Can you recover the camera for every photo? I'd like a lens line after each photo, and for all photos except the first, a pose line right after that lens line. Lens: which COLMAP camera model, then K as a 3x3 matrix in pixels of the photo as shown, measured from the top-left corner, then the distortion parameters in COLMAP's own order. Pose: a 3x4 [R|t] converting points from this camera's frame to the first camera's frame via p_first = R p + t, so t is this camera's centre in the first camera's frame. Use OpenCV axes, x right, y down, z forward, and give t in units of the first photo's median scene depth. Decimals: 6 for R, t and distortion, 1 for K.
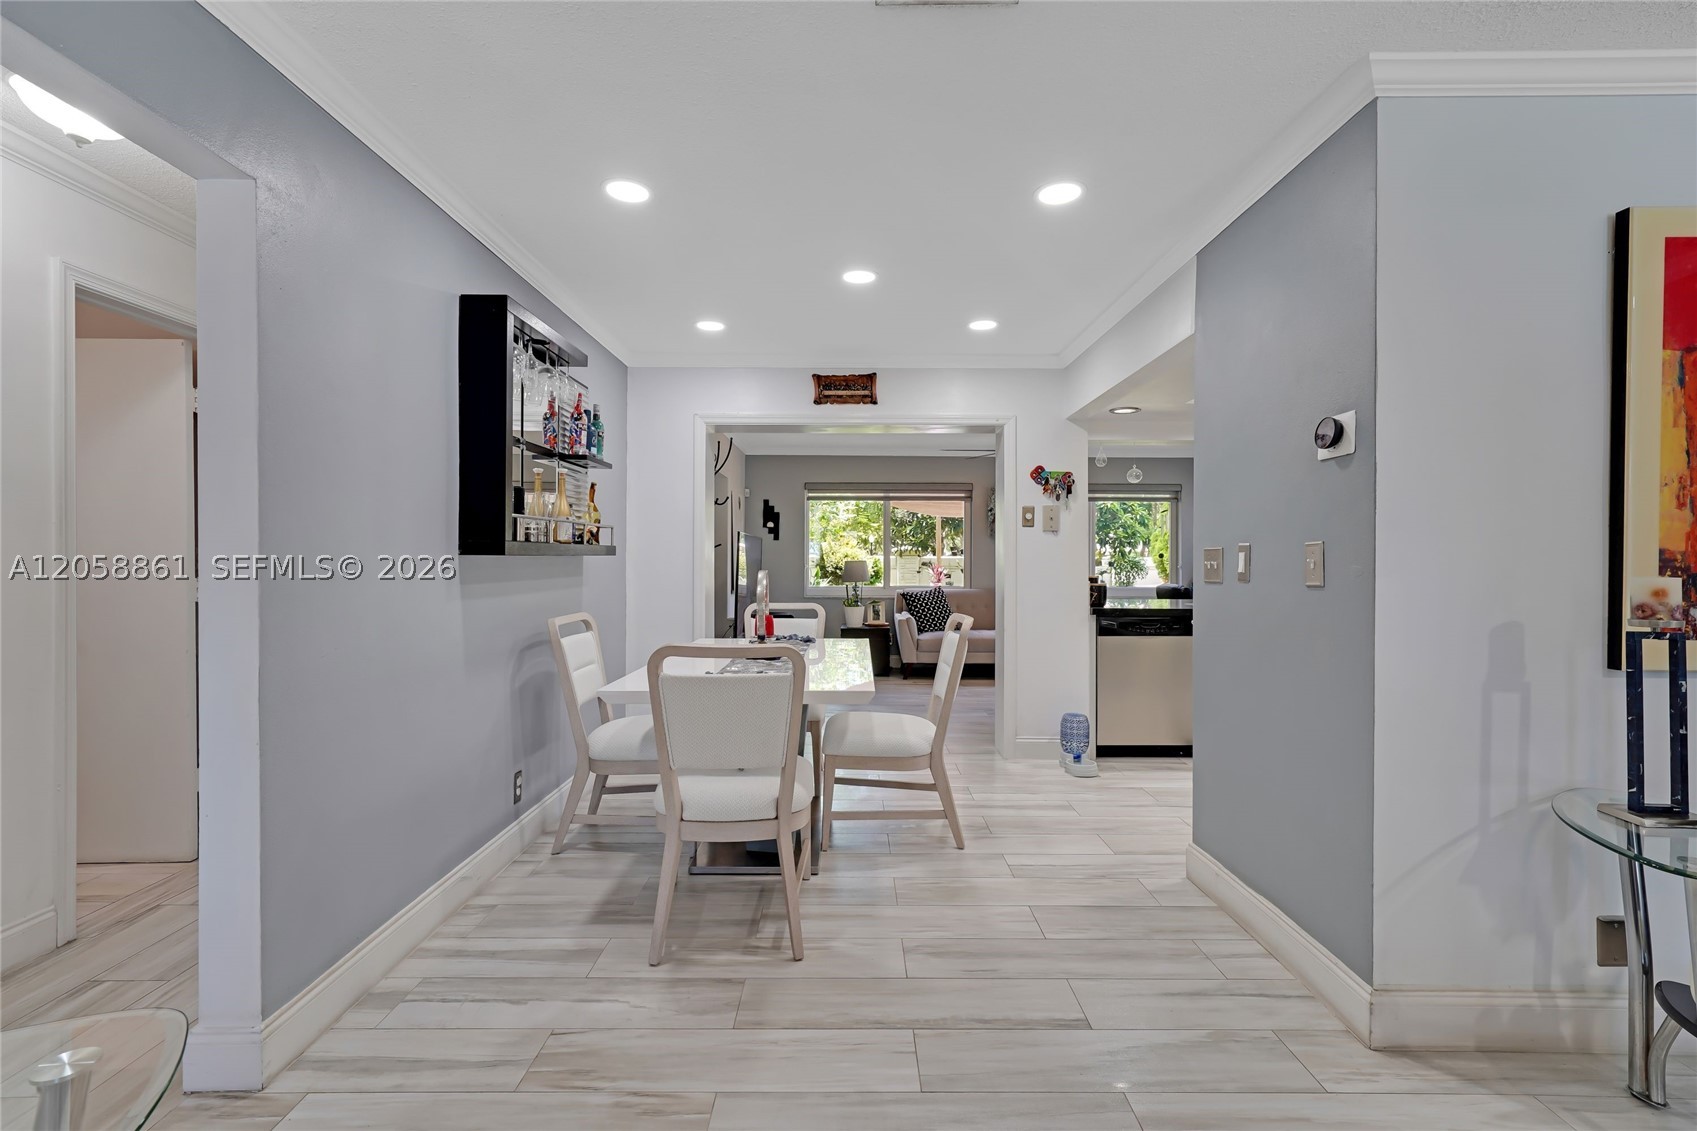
lens RADIAL K [[719.9, 0, 854.5], [0, 719.9, 564.7], [0, 0, 1]] dist [0.000596, 0.001413]
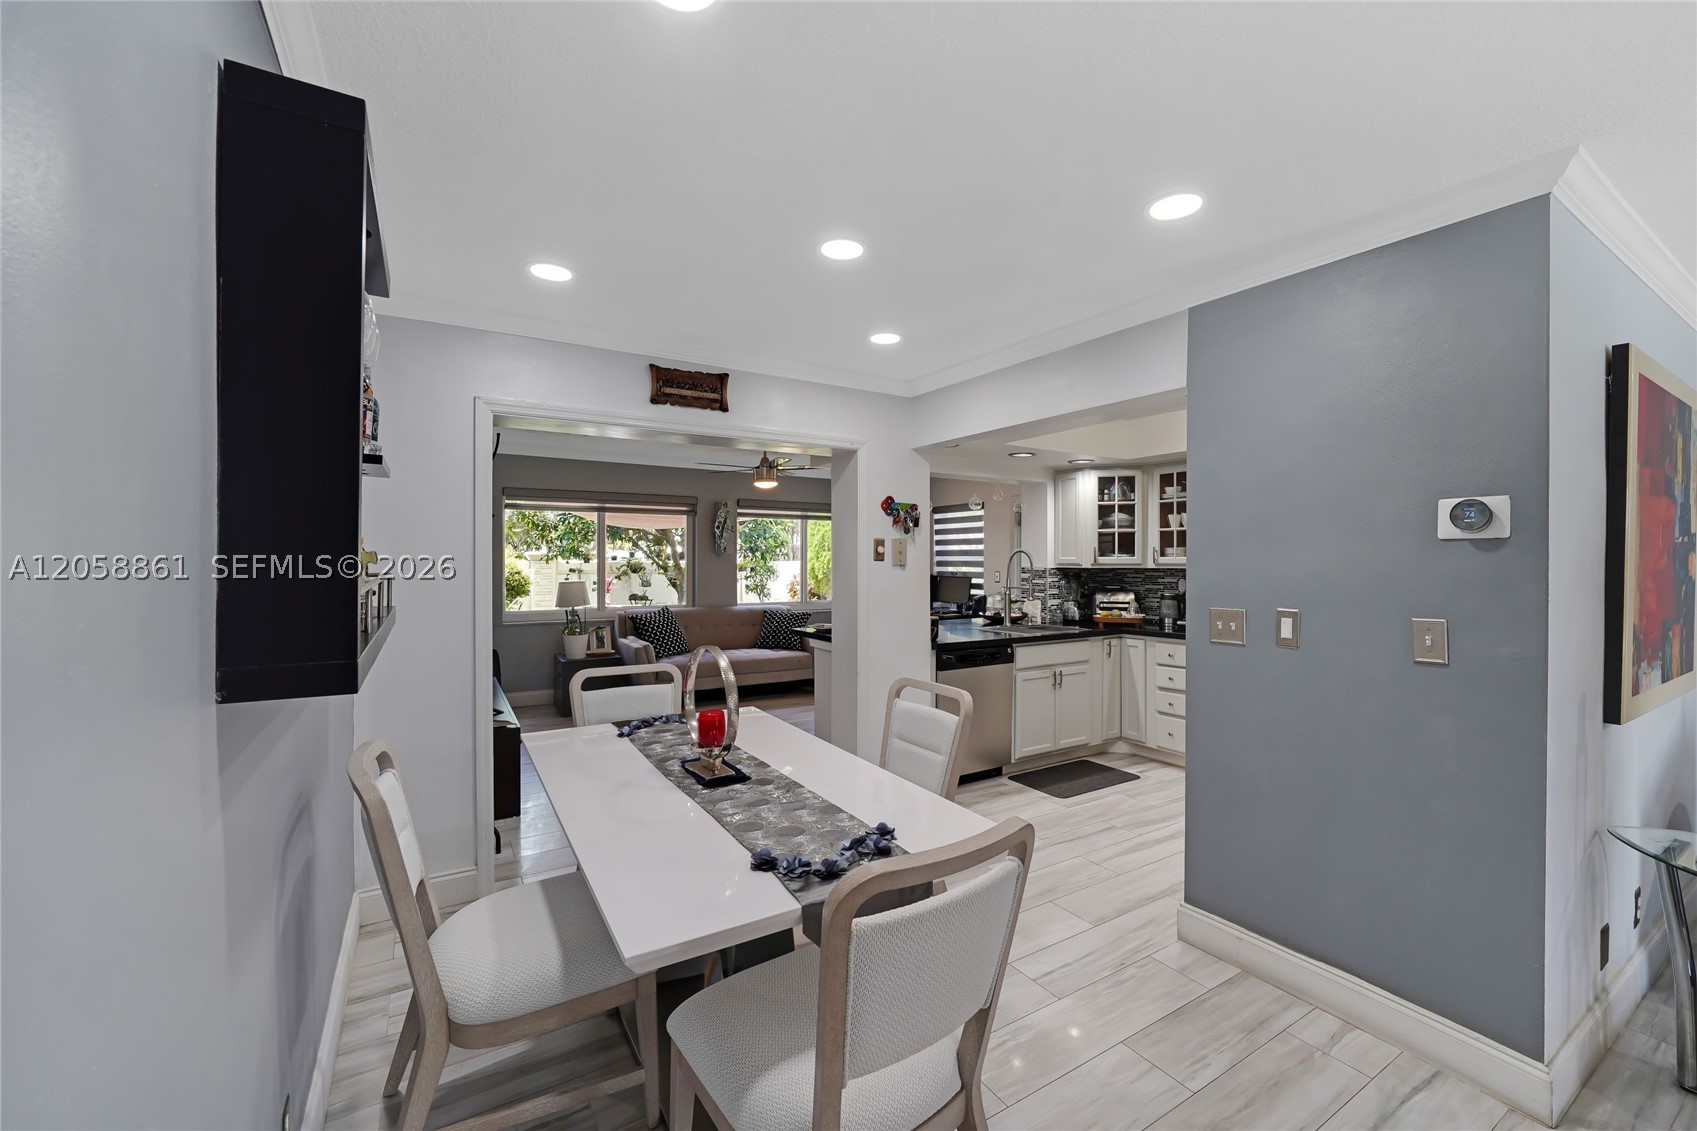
lens RADIAL K [[676.3, 0, 839.8], [0, 676.3, 564.6], [0, 0, 1]] dist [-0.001959, 0.003536]
pose [[0.861634, -0.004109, 0.507513, -0.250444], [0.002647, 0.999990, 0.003603, -0.051225], [-0.507523, -0.001761, 0.861636, 0.269458]]
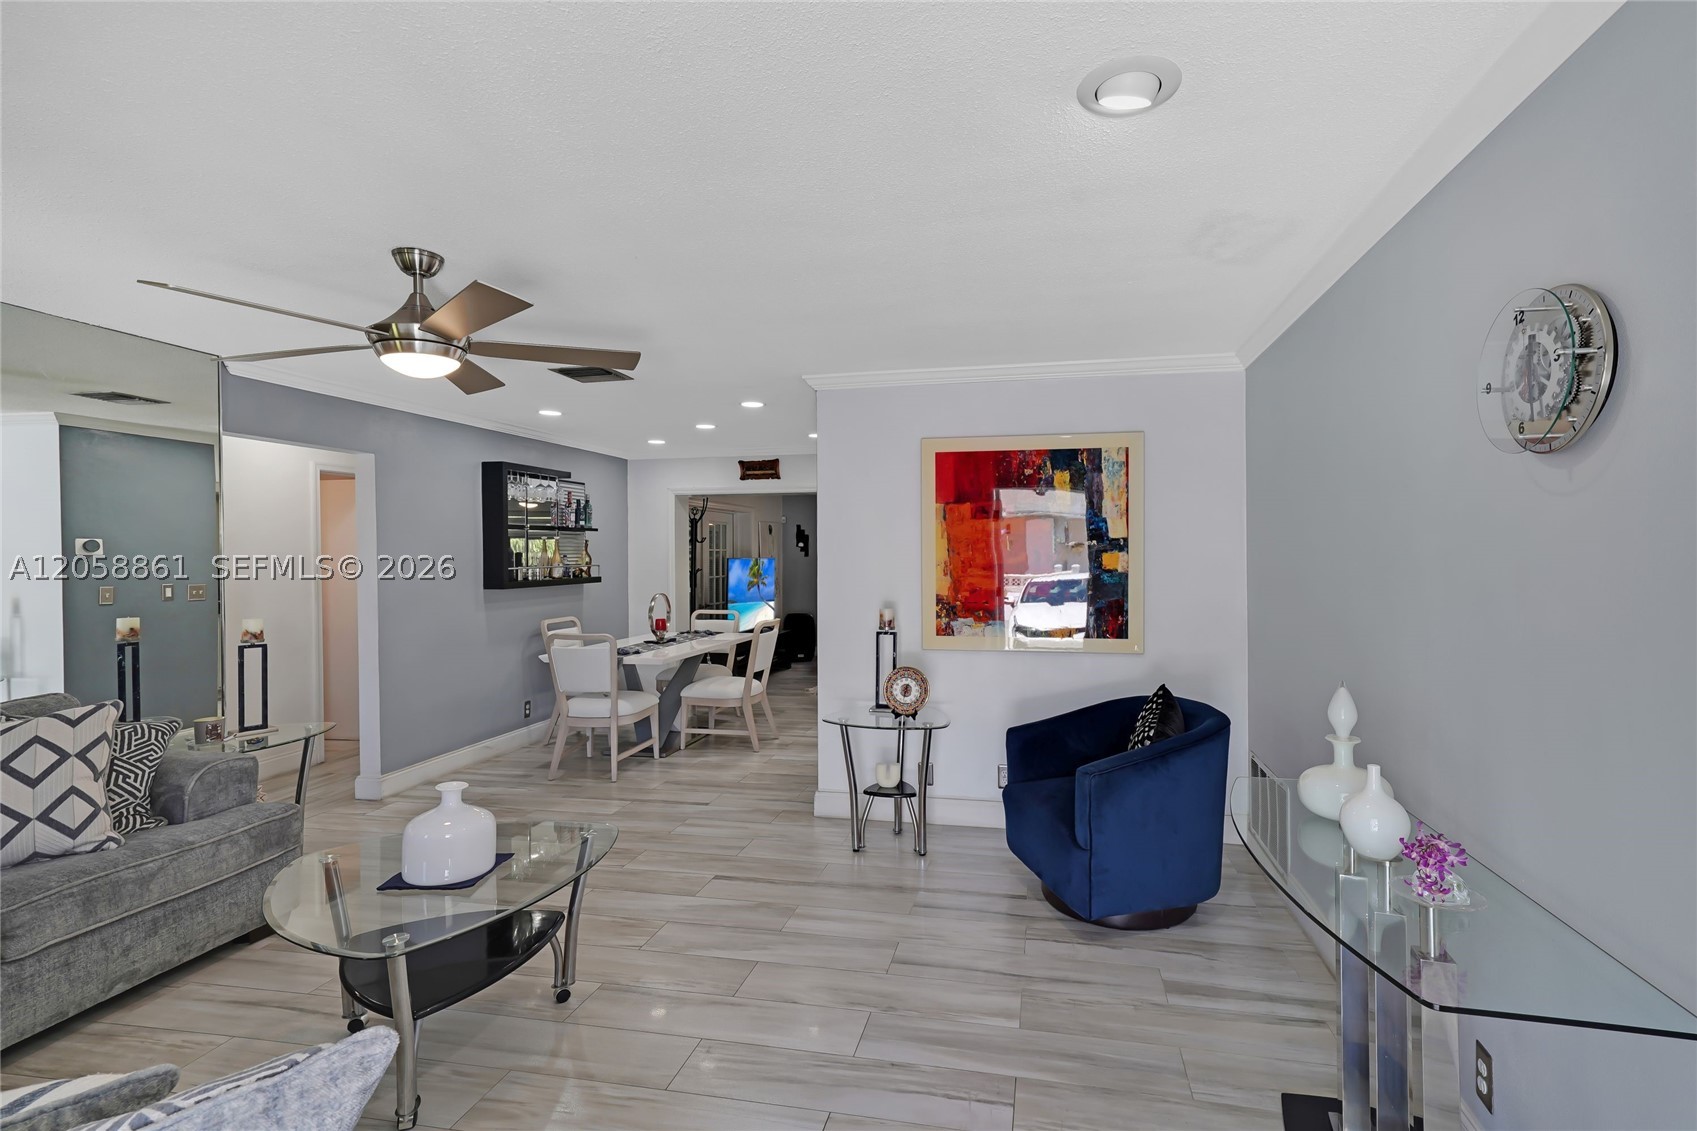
lens RADIAL K [[770.6, 0, 916.9], [0, 770.6, 557.2], [0, 0, 1]] dist [0.008667, 0.002788]
pose [[0.983981, -0.005849, -0.178177, 0.601972], [0.005198, 0.999978, -0.004117, -0.050871], [0.178197, 0.003125, 0.983990, -0.539831]]
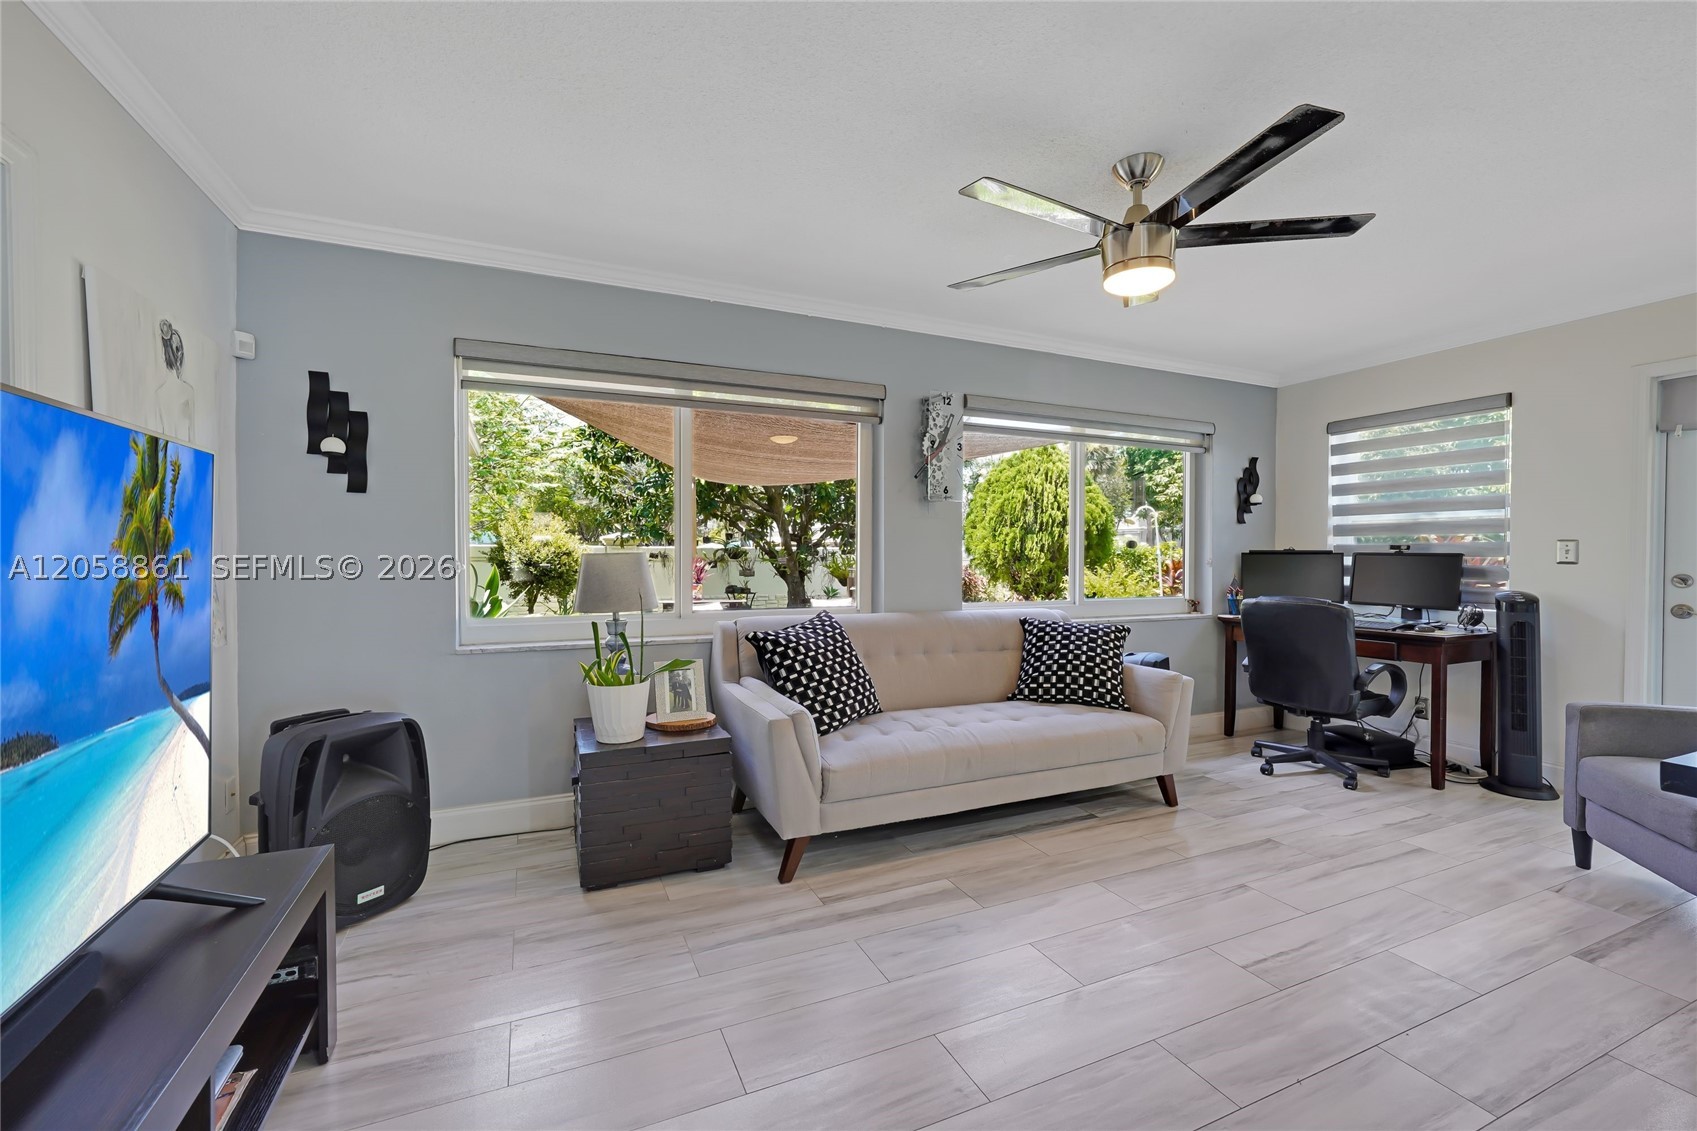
lens RADIAL K [[719.9, 0, 930.8], [0, 719.9, 558.0], [0, 0, 1]] dist [0.000596, 0.001413]
pose [[0.871225, -0.003824, 0.490869, -0.074211], [0.001764, 0.999988, 0.004658, -0.008258], [-0.490881, -0.003192, 0.871221, 1.129674]]
